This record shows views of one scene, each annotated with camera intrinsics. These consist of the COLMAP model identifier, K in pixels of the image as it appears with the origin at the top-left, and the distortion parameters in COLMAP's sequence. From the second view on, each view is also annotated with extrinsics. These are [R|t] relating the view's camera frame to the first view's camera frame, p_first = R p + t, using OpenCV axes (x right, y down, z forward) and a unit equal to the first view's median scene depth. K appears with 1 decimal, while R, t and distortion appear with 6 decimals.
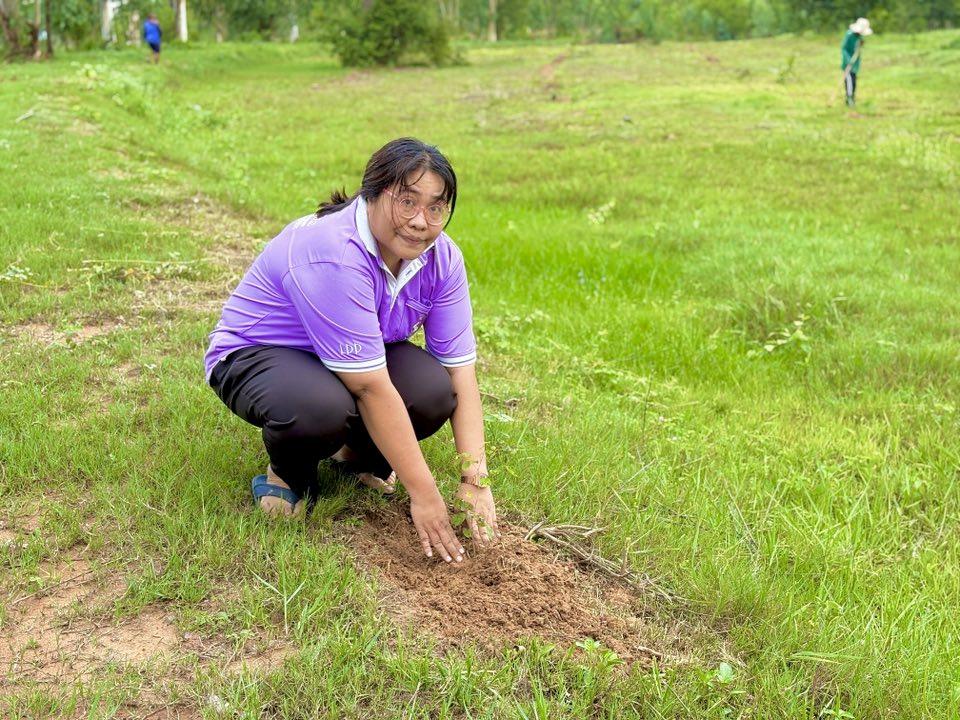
lens RADIAL K [[1461.0, 0, 498.1], [0, 1461.0, 381.3], [0, 0, 1]] dist [0.228349, -0.837628]
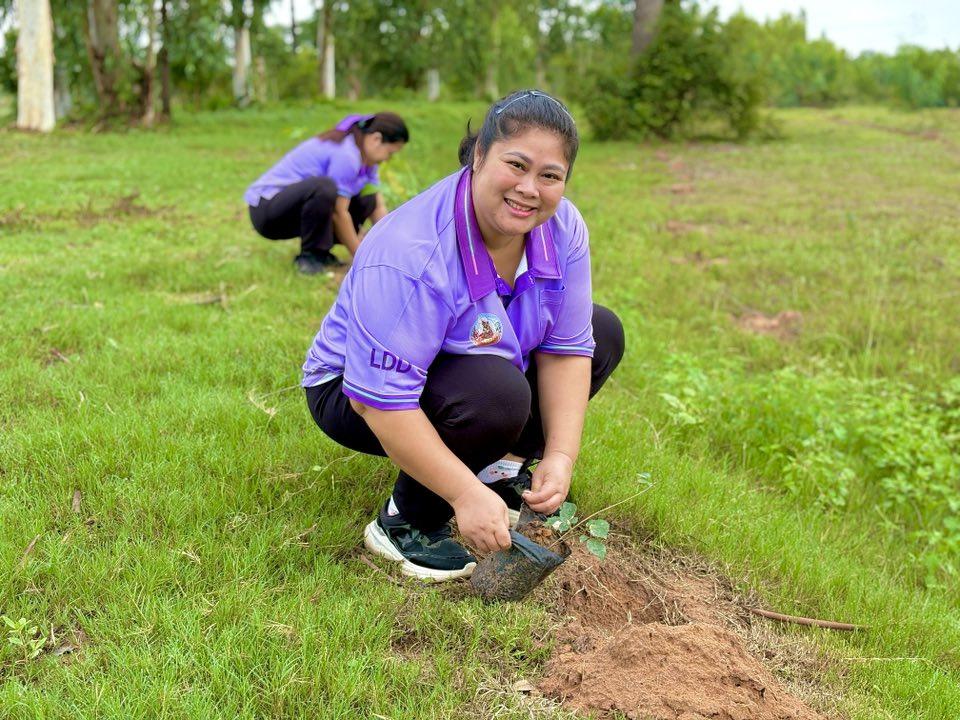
lens RADIAL K [[1460.9, 0, 480.0], [0, 1460.9, 360.0], [0, 0, 1]] dist [0.246546, -0.913772]
pose [[0.998112, 0.027124, -0.055098, -0.113297], [-0.029987, 0.998206, -0.051818, -0.076381], [0.053594, 0.053373, 0.997135, 0.333406]]
